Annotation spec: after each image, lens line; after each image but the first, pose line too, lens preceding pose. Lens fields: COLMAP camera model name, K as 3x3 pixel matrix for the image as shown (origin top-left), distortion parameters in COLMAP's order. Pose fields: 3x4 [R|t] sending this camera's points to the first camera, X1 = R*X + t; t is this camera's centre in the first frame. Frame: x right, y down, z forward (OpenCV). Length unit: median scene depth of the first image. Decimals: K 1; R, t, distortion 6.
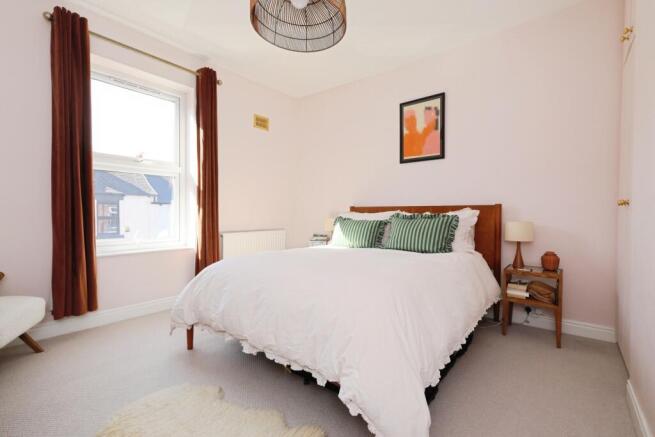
lens RADIAL K [[292.3, 0, 327.6], [0, 292.3, 215.4], [0, 0, 1]] dist [-0.003192, 0.001564]
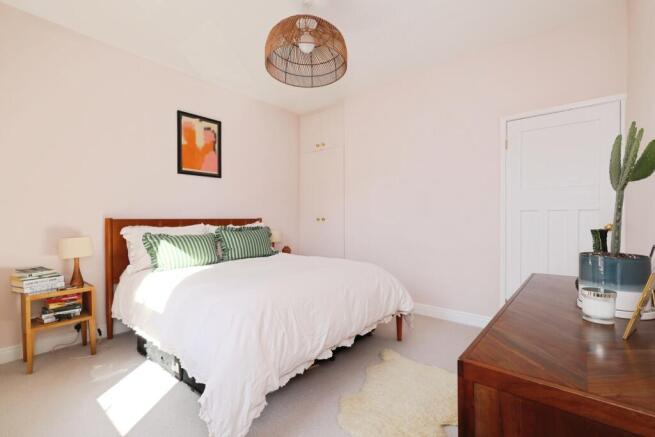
lens RADIAL K [[292.3, 0, 329.3], [0, 292.3, 219.8], [0, 0, 1]] dist [-0.003192, 0.001564]
pose [[-0.007582, -0.009904, 0.999922, -0.993782], [0.026849, 0.999588, 0.010105, -0.036075], [-0.999611, 0.026924, -0.007313, 0.748559]]
